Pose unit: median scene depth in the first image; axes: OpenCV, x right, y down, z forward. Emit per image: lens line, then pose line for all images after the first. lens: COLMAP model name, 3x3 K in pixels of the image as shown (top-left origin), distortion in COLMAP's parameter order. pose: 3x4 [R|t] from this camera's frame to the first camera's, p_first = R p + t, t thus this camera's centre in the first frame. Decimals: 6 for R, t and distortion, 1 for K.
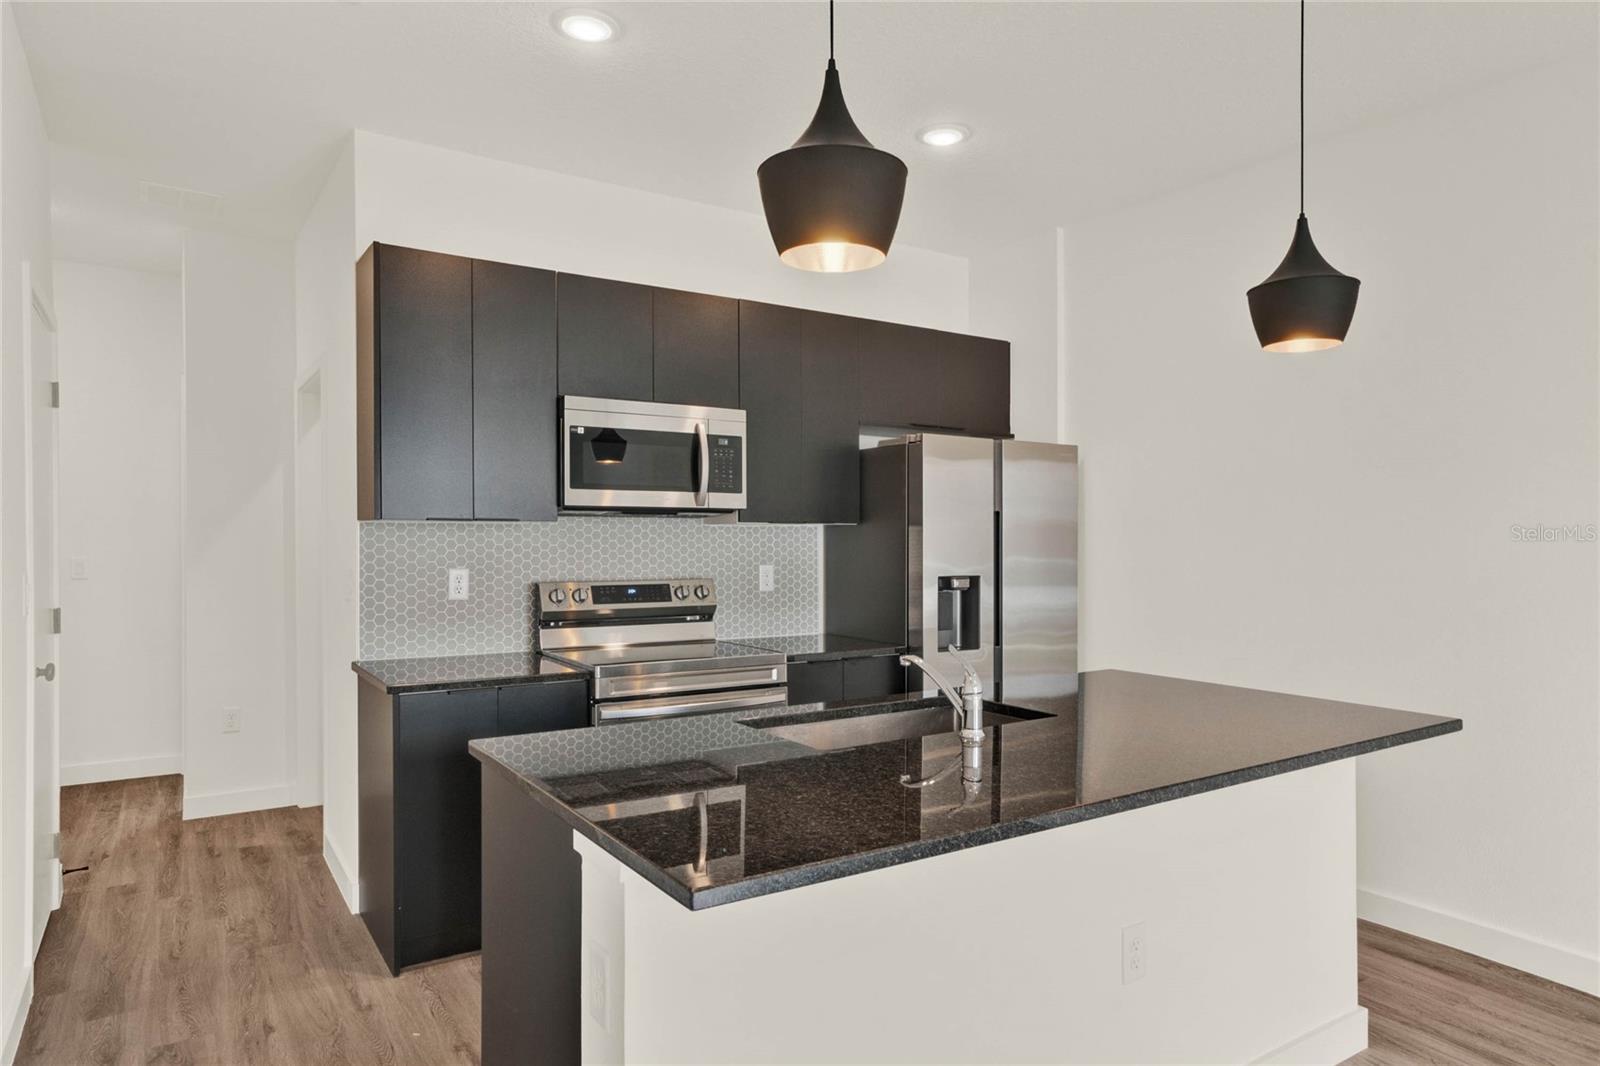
lens RADIAL K [[987.1, 0, 800.0], [0, 987.1, 533.0], [0, 0, 1]] dist [-0.000461, -0.000215]
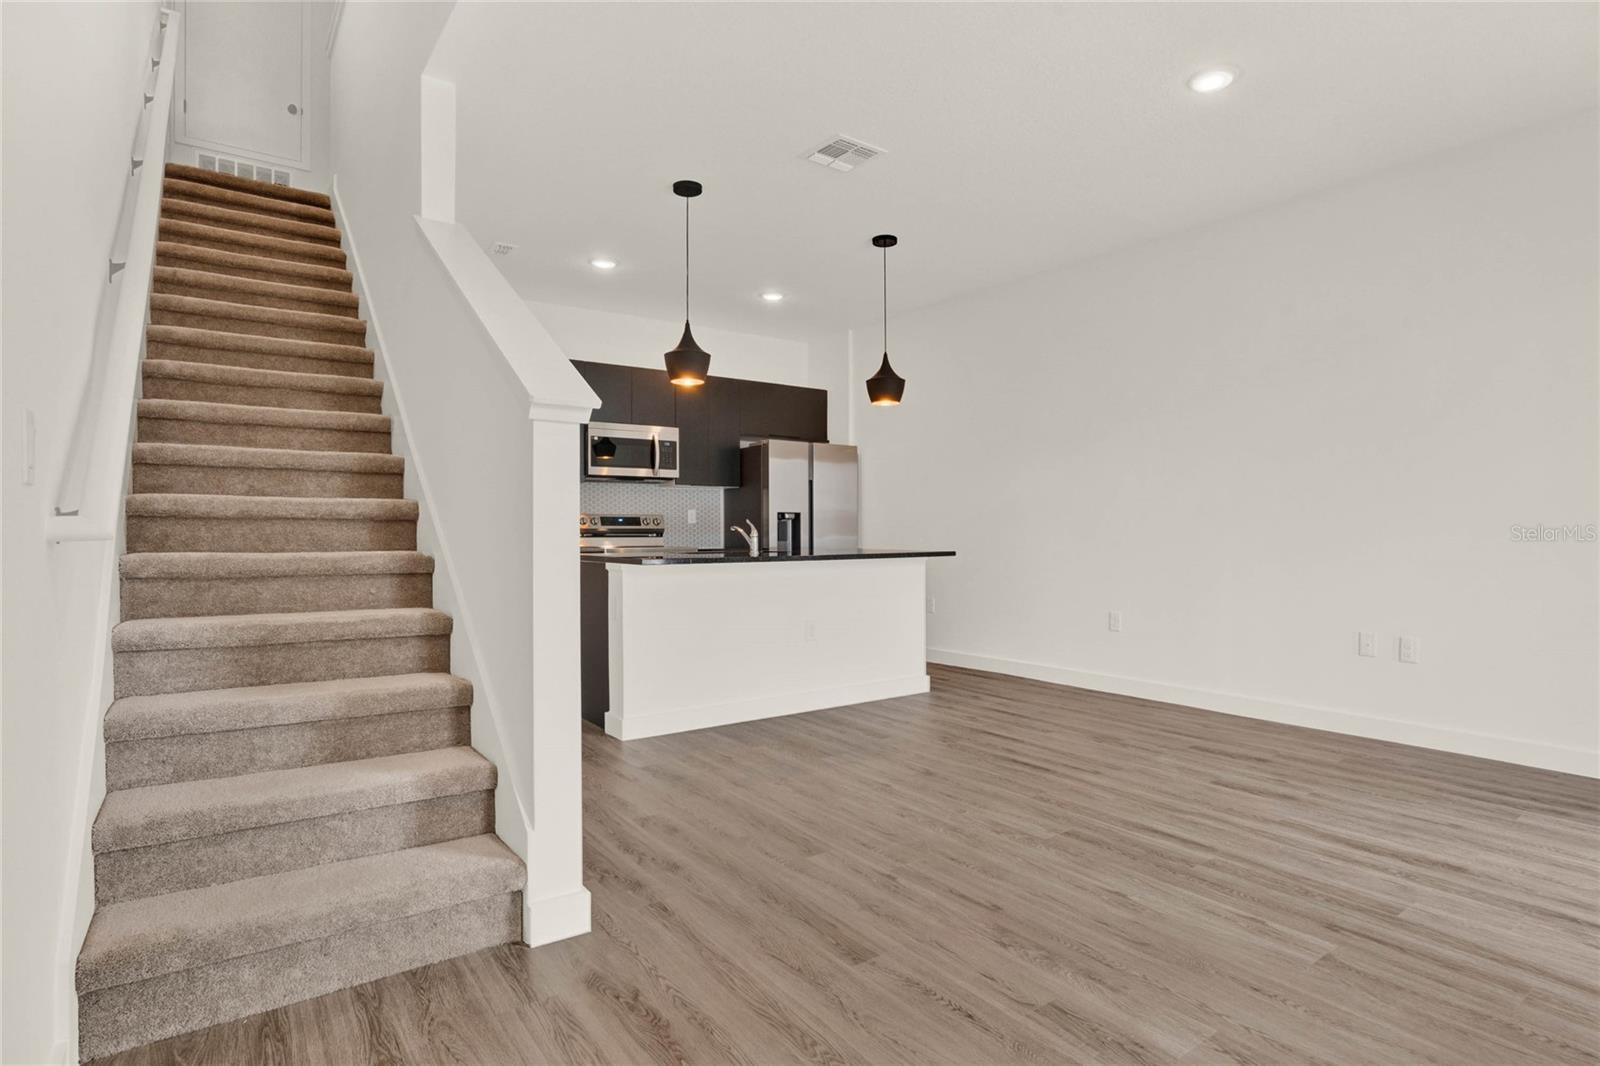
lens RADIAL K [[835.4, 0, 800.0], [0, 835.4, 533.0], [0, 0, 1]] dist [-0.029383, 0.000854]
pose [[0.998769, -0.006530, 0.049180, 0.103501], [0.006312, 0.999970, 0.004576, 0.078738], [-0.049209, -0.004260, 0.998779, -0.673096]]
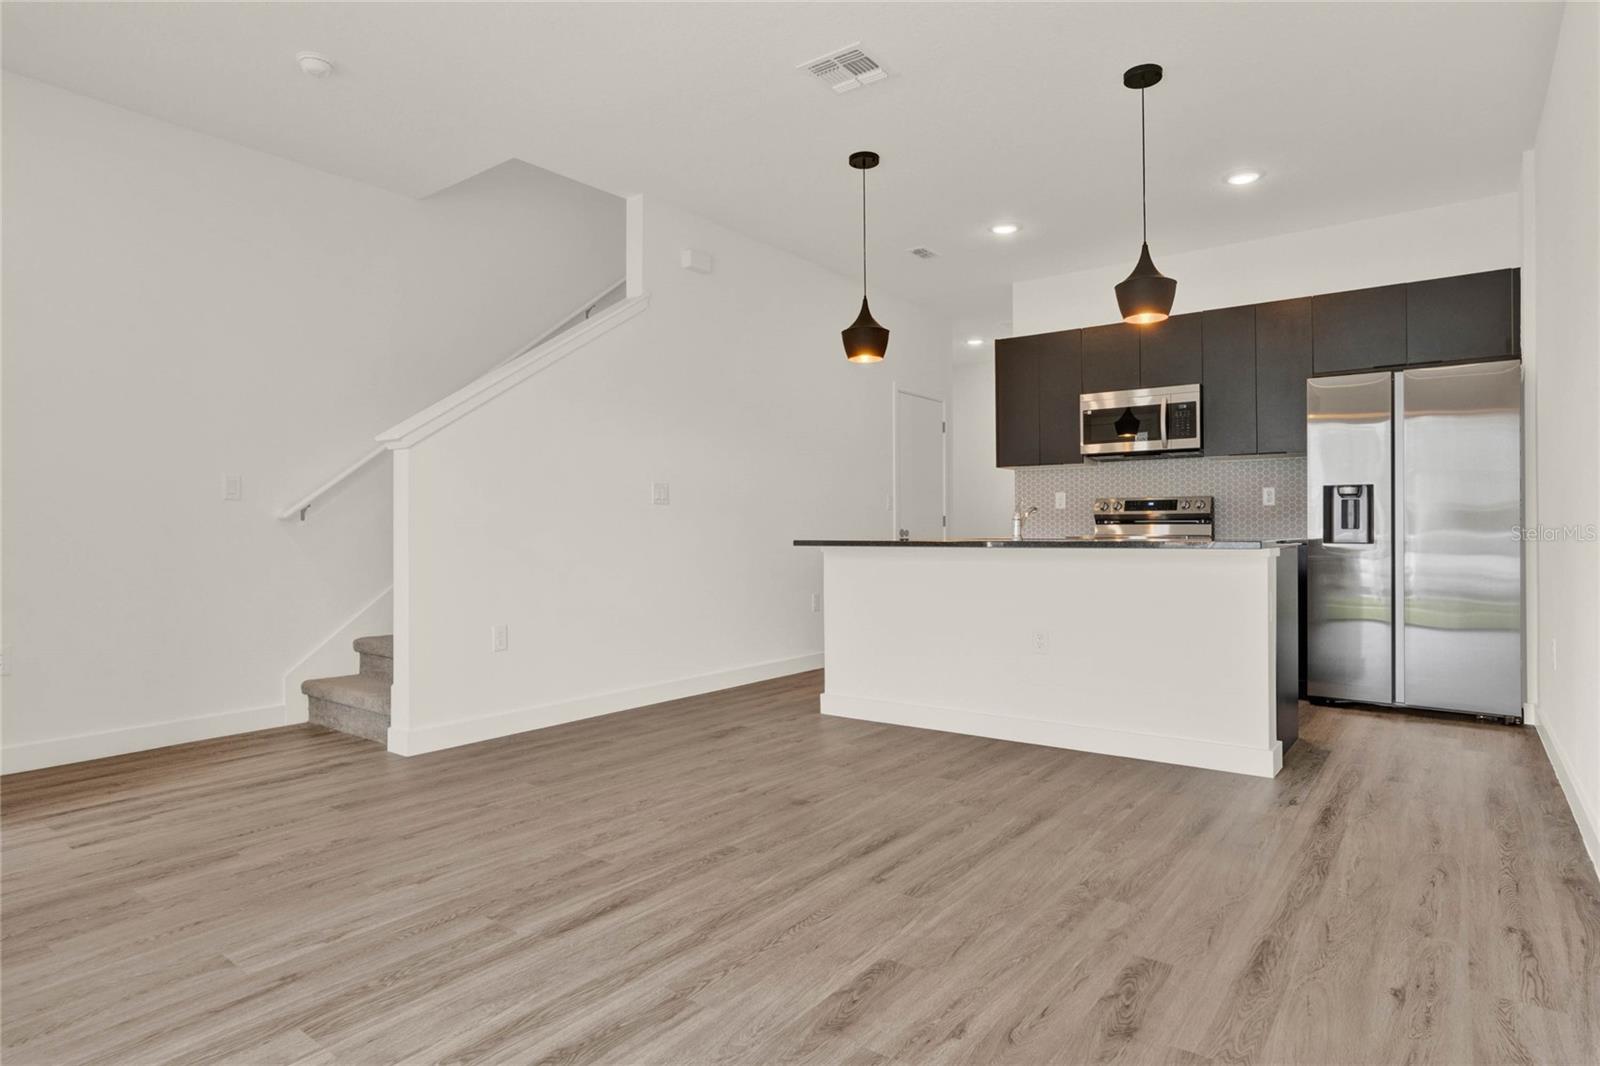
lens RADIAL K [[891.8, 0, 800.0], [0, 891.8, 533.0], [0, 0, 1]] dist [-0.021677, 0.001527]
pose [[0.333551, -0.003583, -0.942725, 1.024885], [0.005620, 0.999983, -0.001812, 0.105902], [0.942715, -0.004694, 0.333565, -0.046816]]
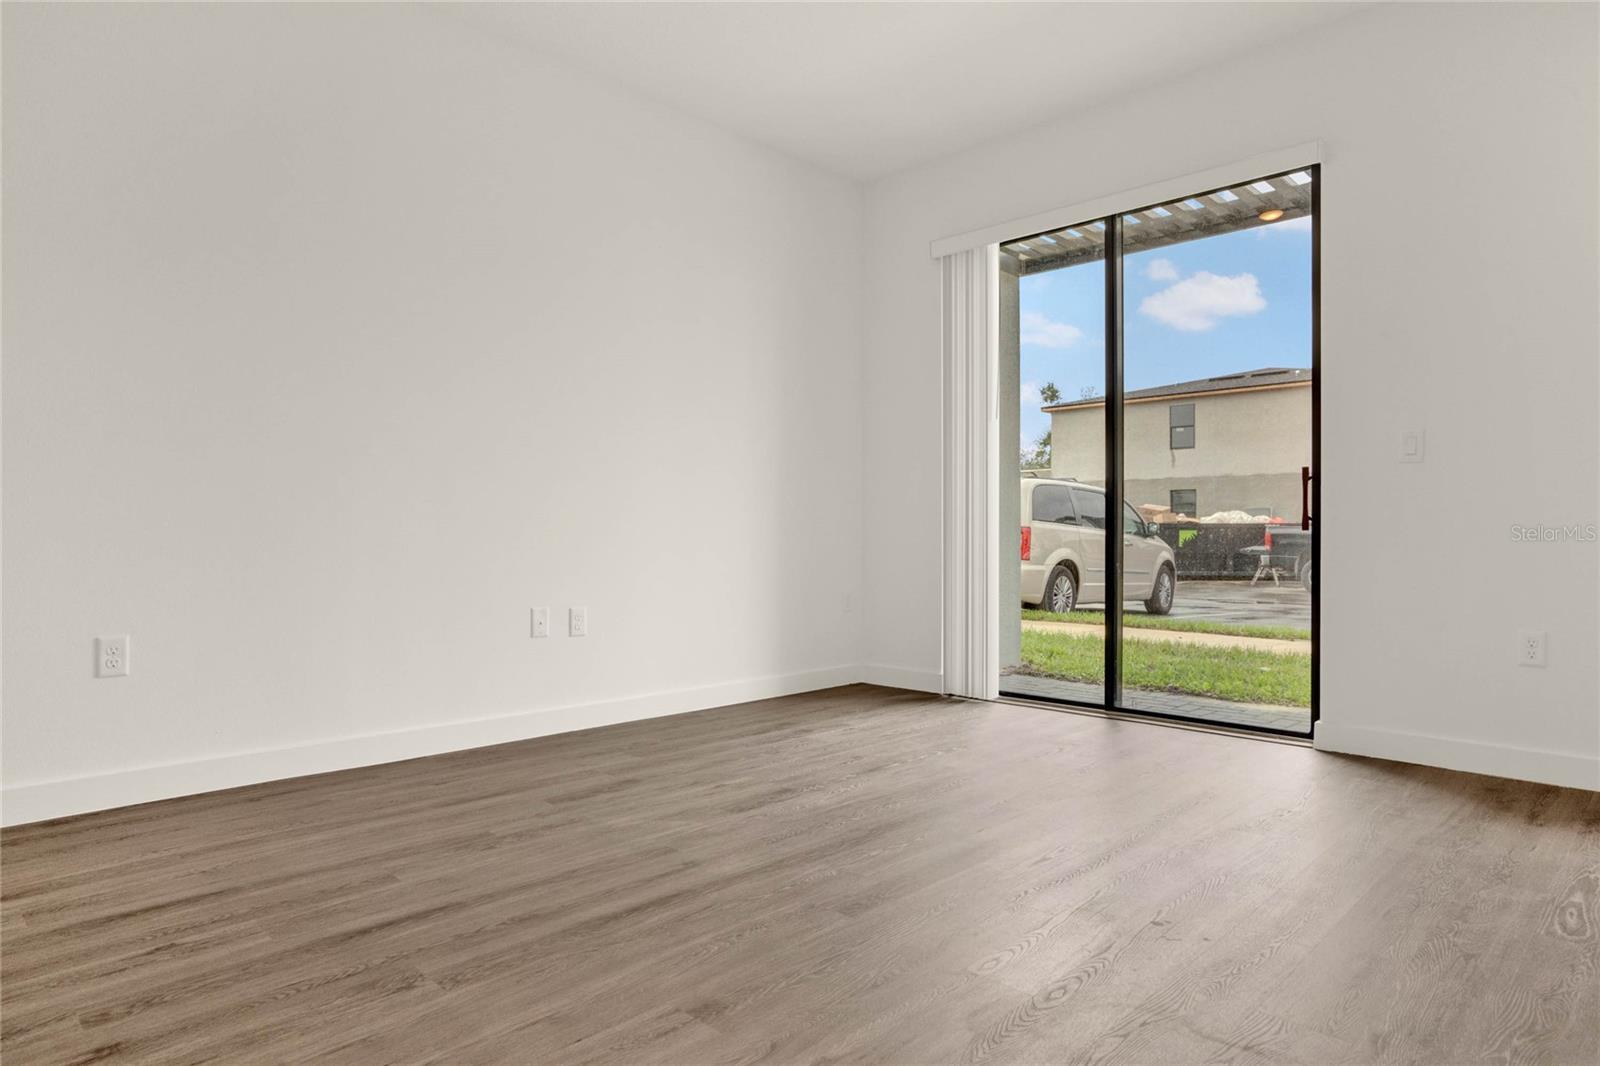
lens RADIAL K [[907.8, 0, 800.0], [0, 907.8, 533.0], [0, 0, 1]] dist [-0.003119, -0.001164]
pose [[-0.204670, 0.001255, 0.978830, -0.112504], [-0.004566, 0.999987, -0.002237, 0.134406], [-0.978820, -0.004927, -0.204662, 0.257386]]
